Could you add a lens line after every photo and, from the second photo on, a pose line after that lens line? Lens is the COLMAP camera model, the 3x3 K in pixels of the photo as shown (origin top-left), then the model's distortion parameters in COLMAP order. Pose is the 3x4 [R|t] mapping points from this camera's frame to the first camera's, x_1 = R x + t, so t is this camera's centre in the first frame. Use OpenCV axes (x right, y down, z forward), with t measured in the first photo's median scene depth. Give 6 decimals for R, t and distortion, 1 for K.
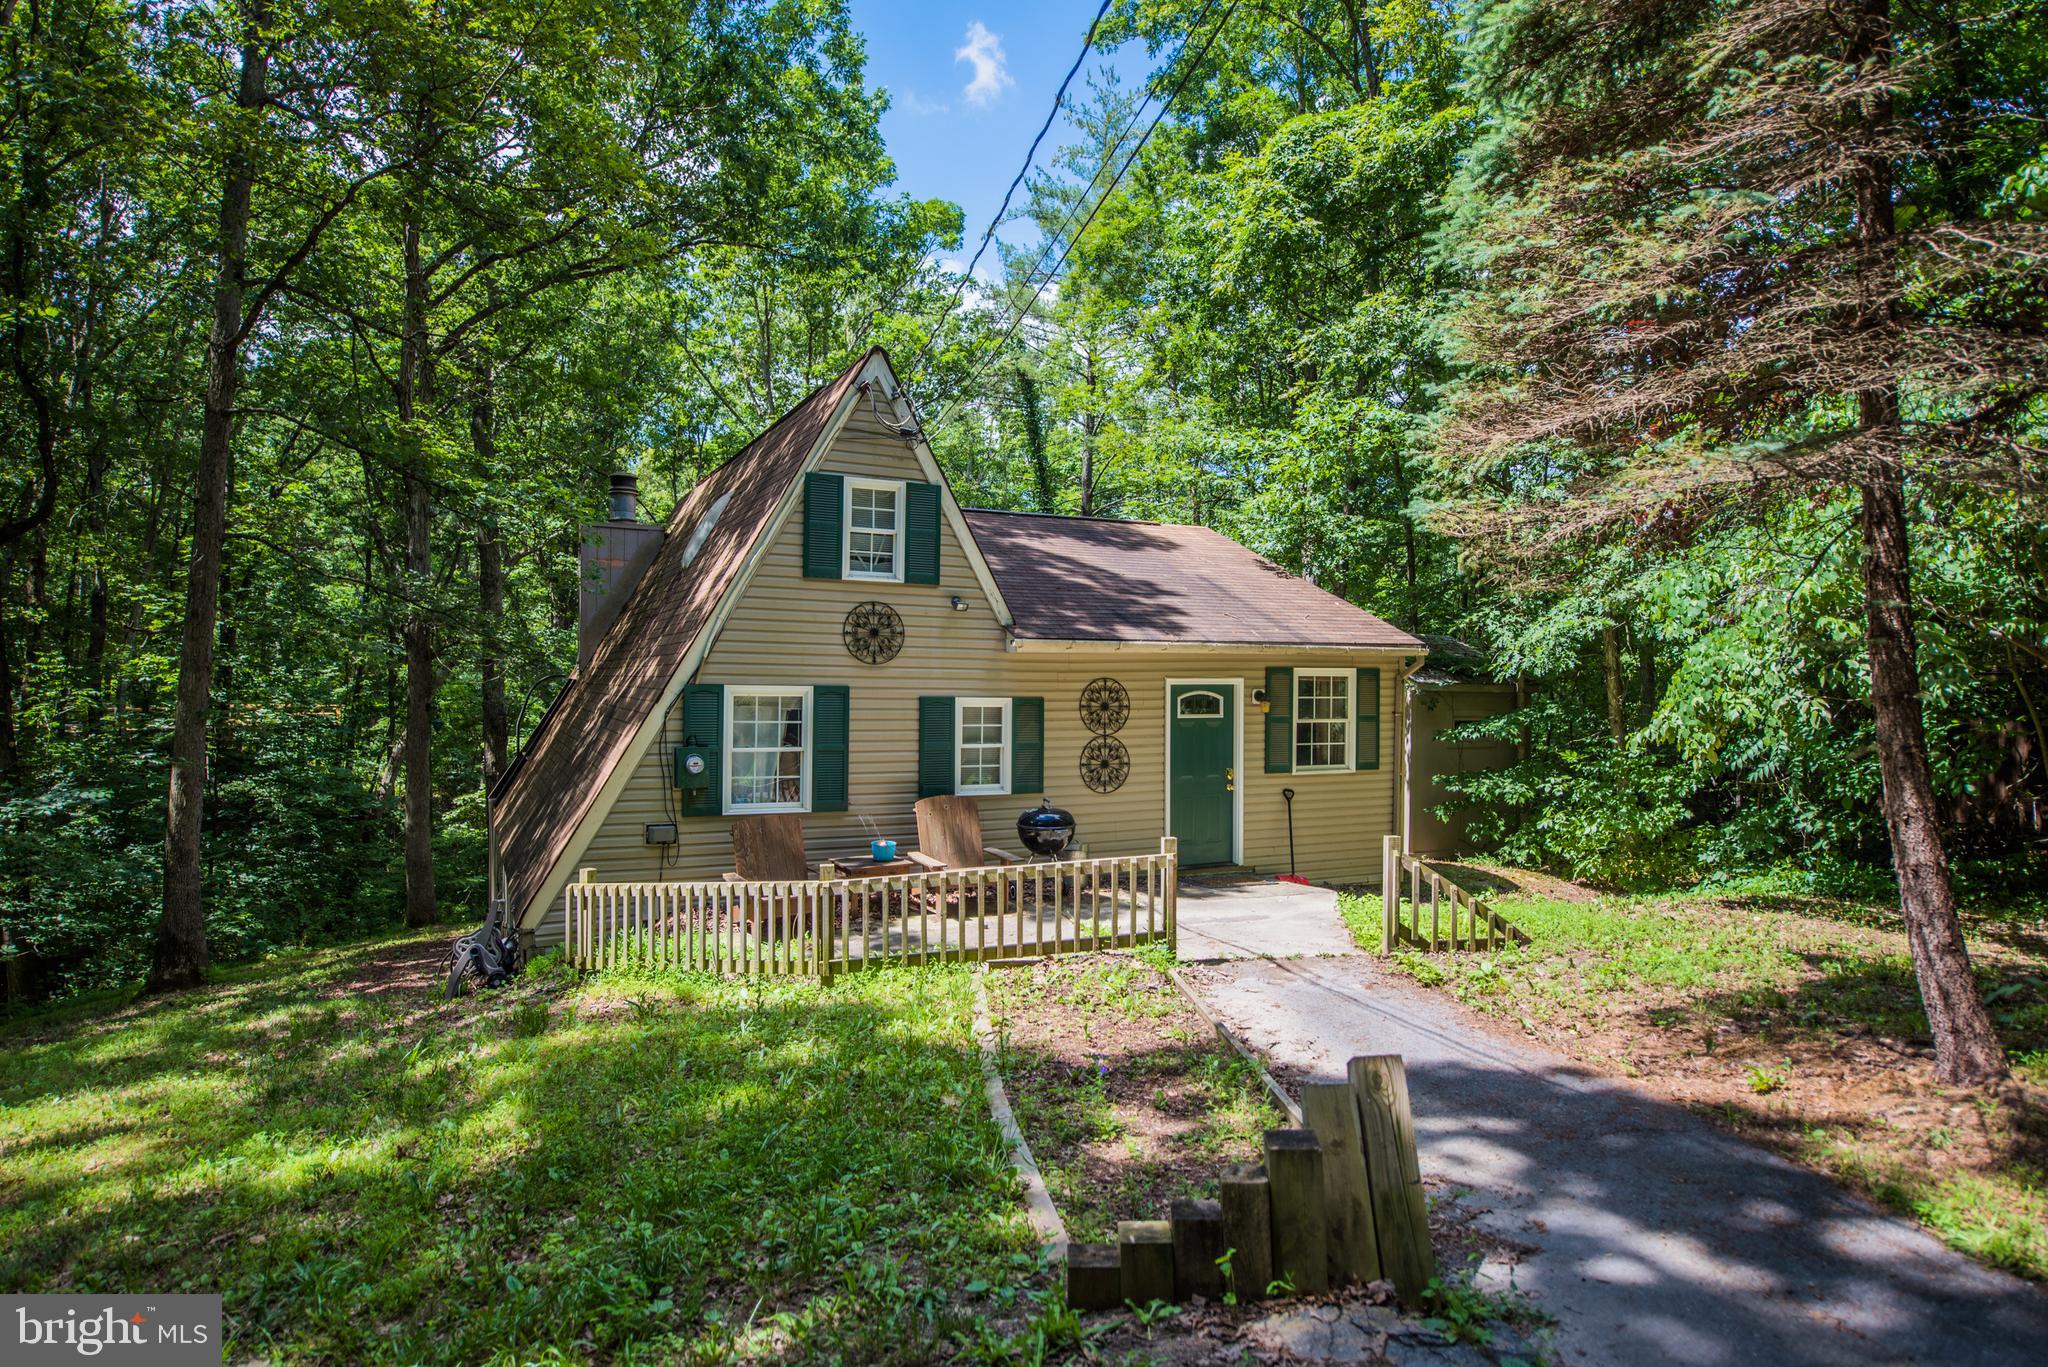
lens RADIAL K [[1158.6, 0, 1024.0], [0, 1158.6, 683.5], [0, 0, 1]] dist [-0.000518, 0.001819]
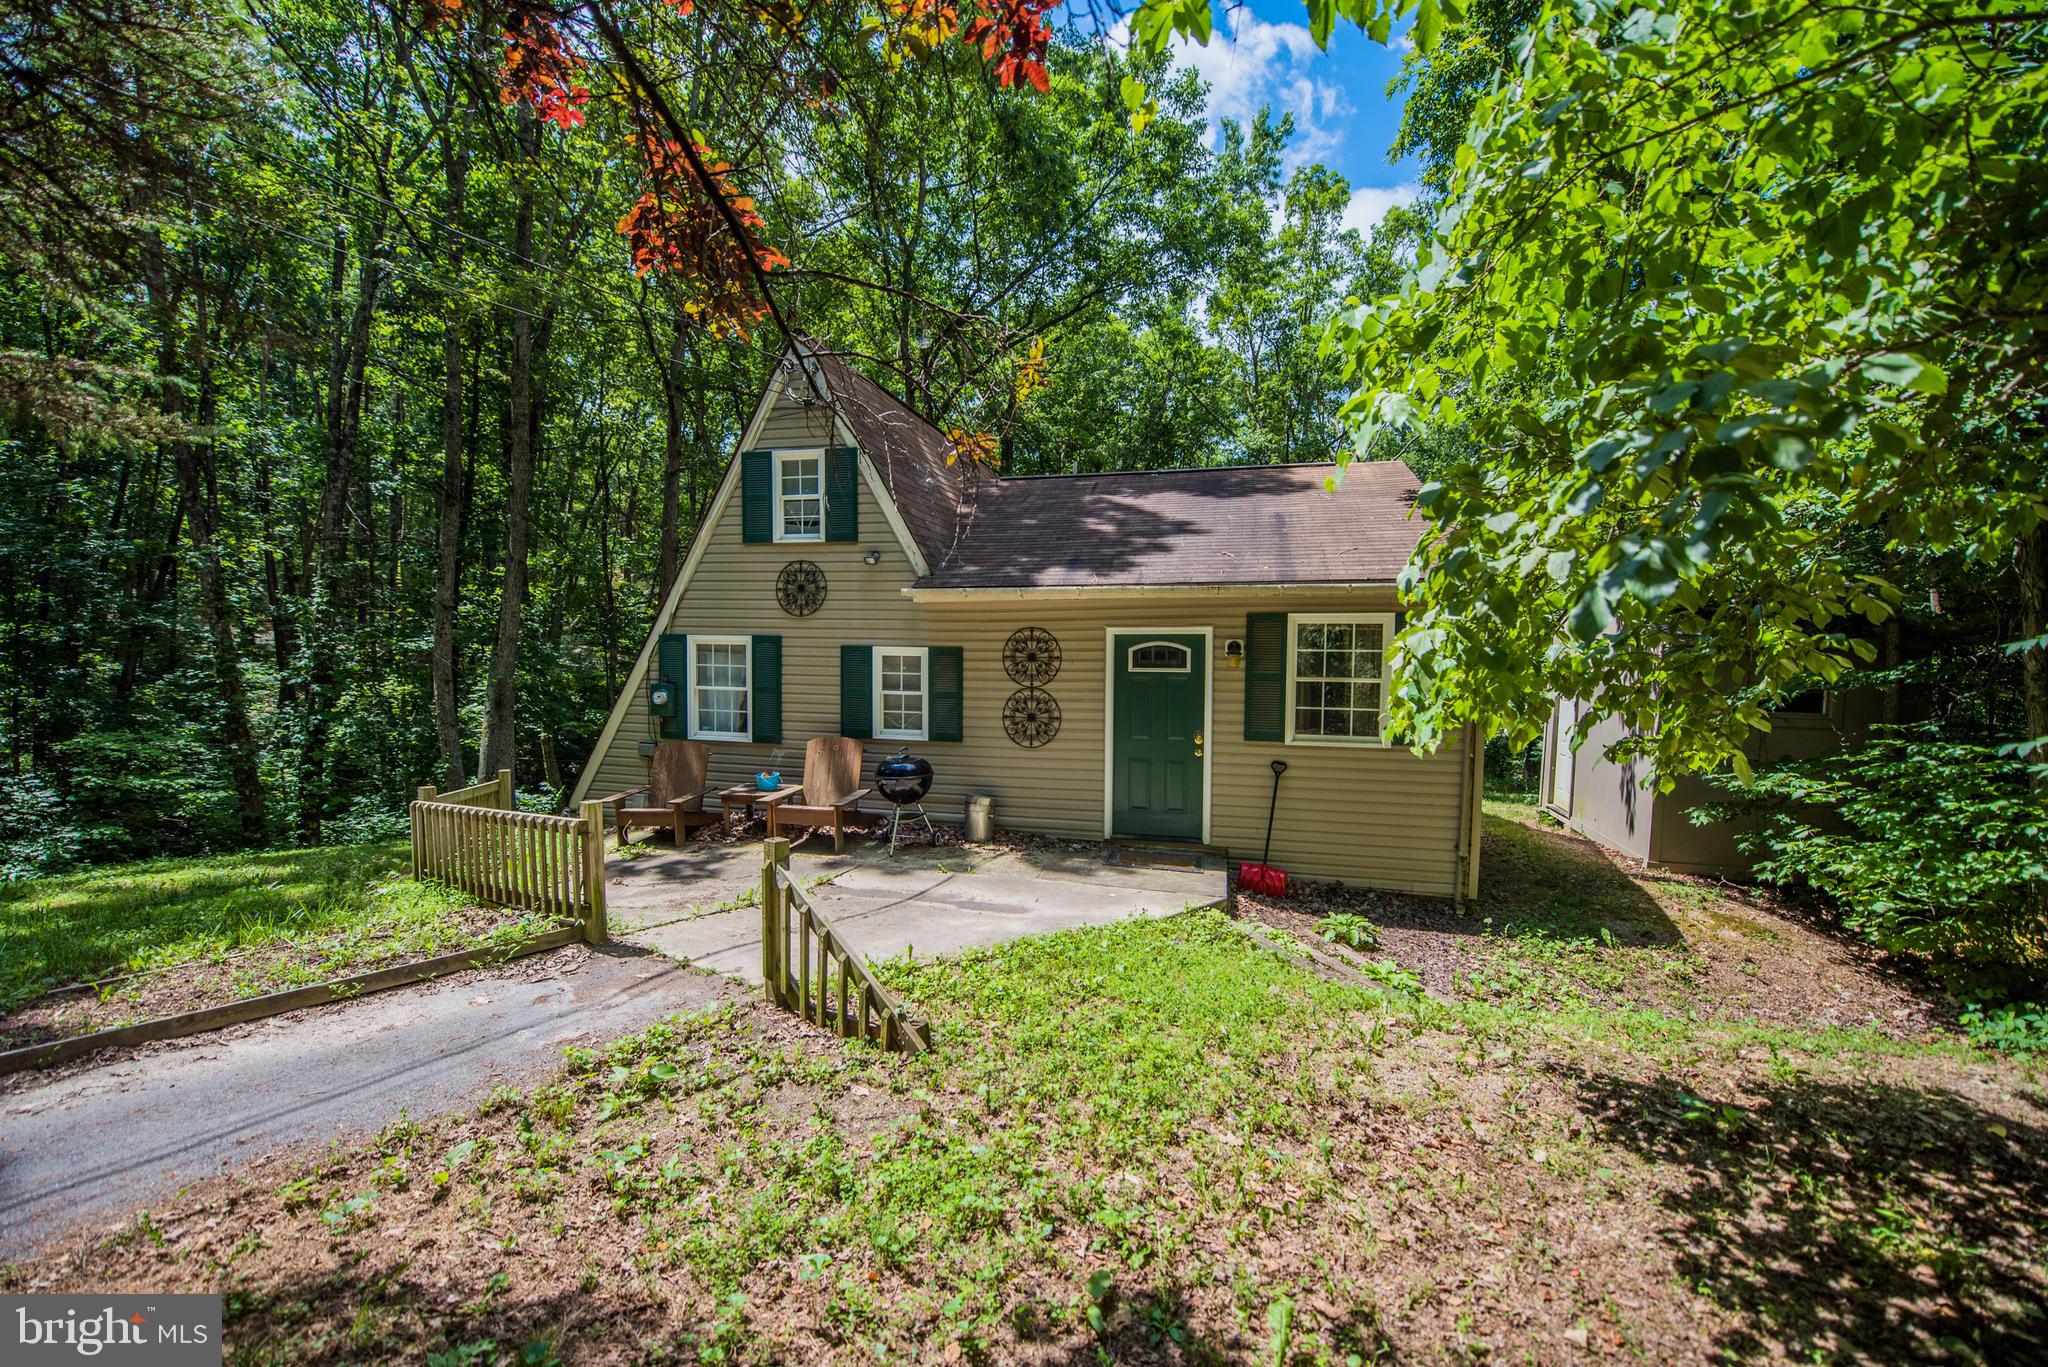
lens RADIAL K [[807.0, 0, 1024.0], [0, 807.0, 683.5], [0, 0, 1]] dist [-0.009423, -0.000077]
pose [[0.772883, 0.028596, -0.633904, 0.527038], [-0.004416, 0.999202, 0.039690, 0.016269], [0.634534, -0.027876, 0.772392, 0.521063]]
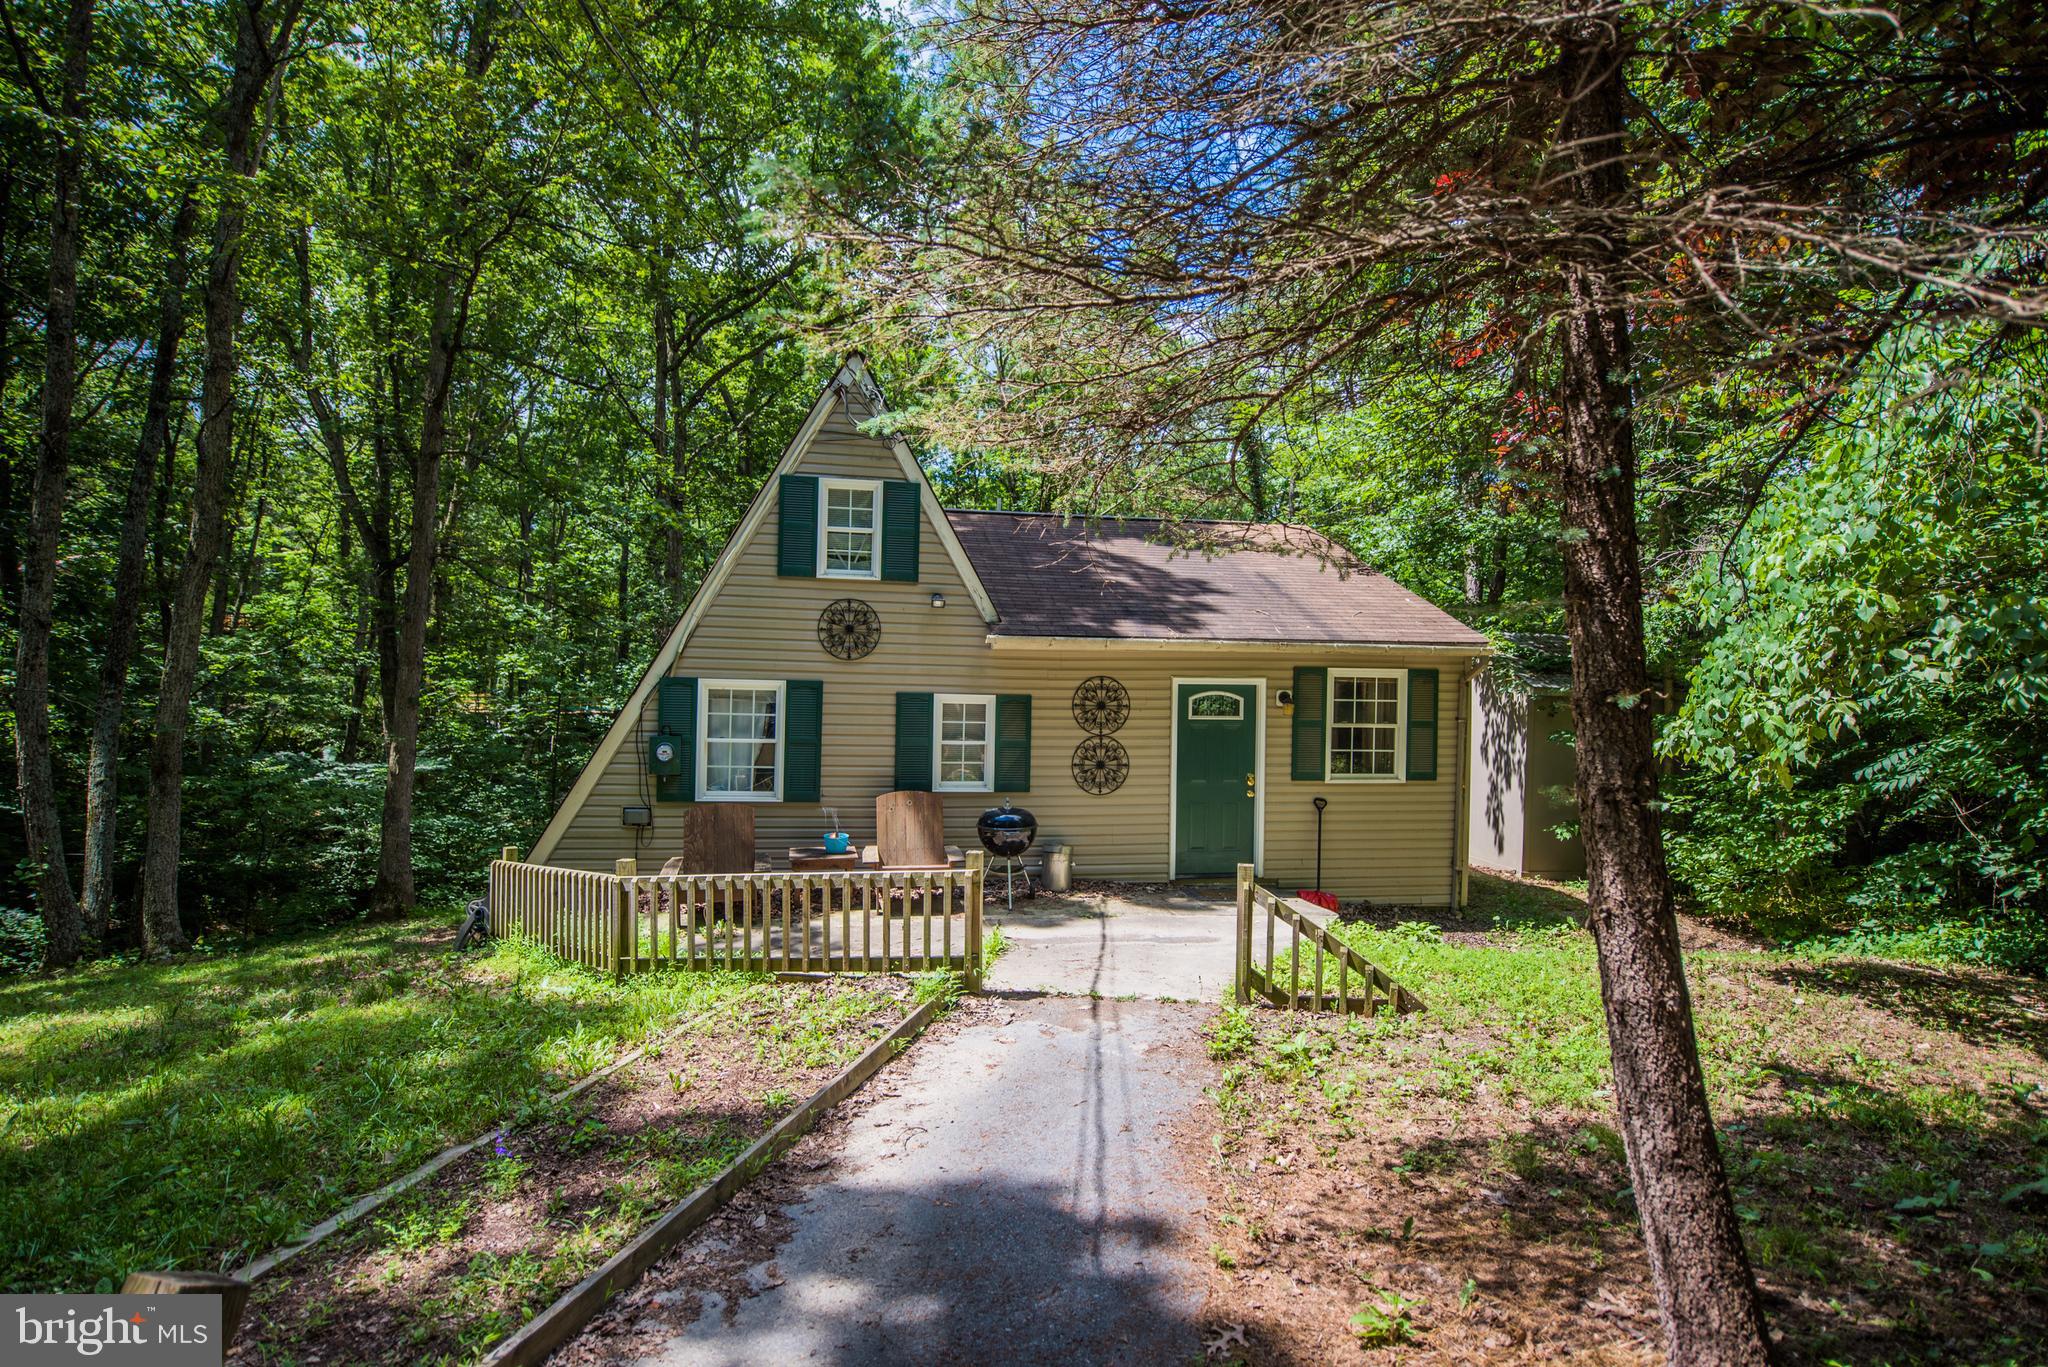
lens RADIAL K [[998.3, 0, 1024.0], [0, 998.3, 683.5], [0, 0, 1]] dist [0.001944, -0.000125]
pose [[0.960368, 0.009508, -0.278574, 0.260391], [-0.011226, 0.999927, -0.004571, 0.006296], [0.278510, 0.007517, 0.960404, 0.192724]]
